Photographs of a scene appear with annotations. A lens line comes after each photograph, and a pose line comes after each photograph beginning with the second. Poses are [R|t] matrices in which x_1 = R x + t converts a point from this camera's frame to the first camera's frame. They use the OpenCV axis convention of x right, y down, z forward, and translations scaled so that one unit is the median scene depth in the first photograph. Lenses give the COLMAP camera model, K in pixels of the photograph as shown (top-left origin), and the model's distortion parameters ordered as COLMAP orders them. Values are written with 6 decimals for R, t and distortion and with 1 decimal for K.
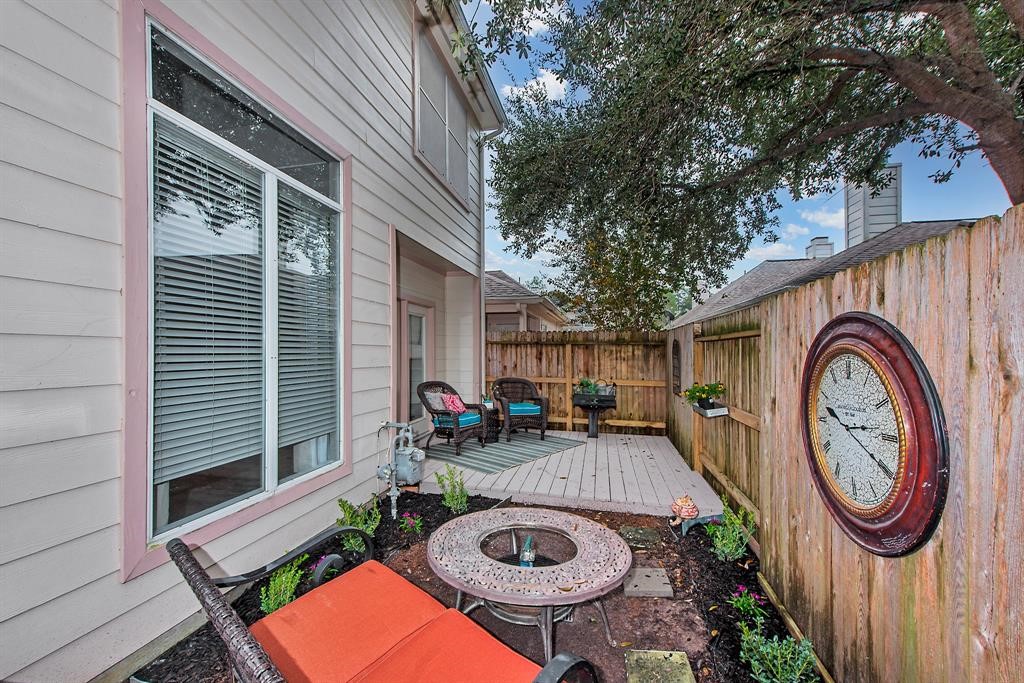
lens RADIAL K [[409.0, 0, 512.9], [0, 409.0, 346.2], [0, 0, 1]] dist [-0.013942, -0.002733]
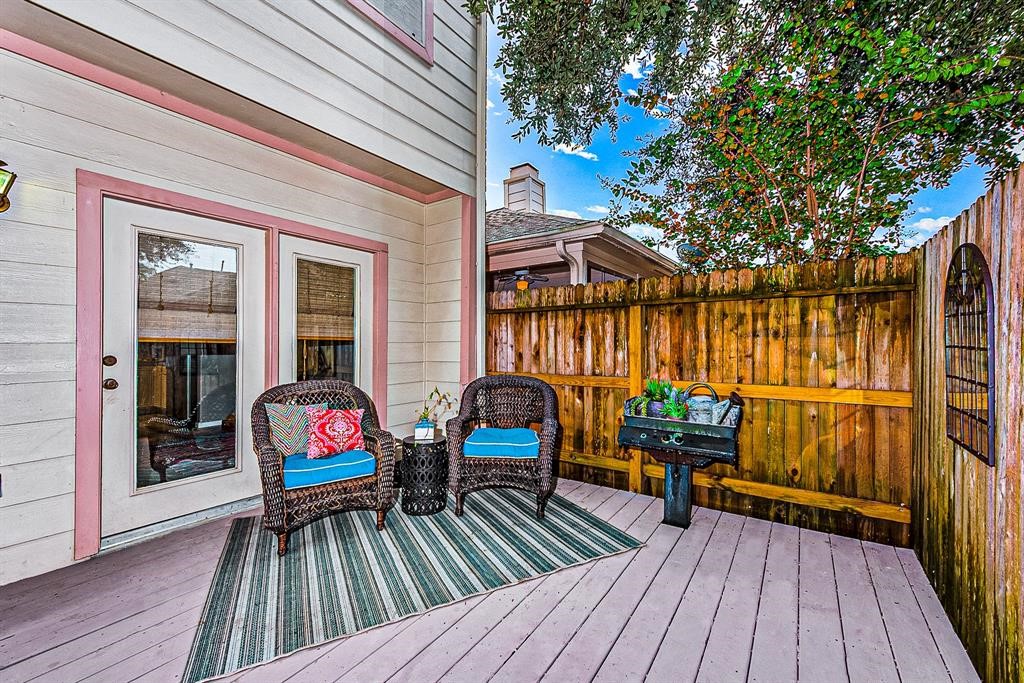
lens RADIAL K [[409.0, 0, 493.0], [0, 409.0, 354.5], [0, 0, 1]] dist [-0.013942, -0.002733]
pose [[0.909126, -0.003328, -0.416508, 0.183256], [0.017689, 0.999374, 0.030626, 0.034274], [0.416146, -0.035211, 0.908616, 0.516217]]
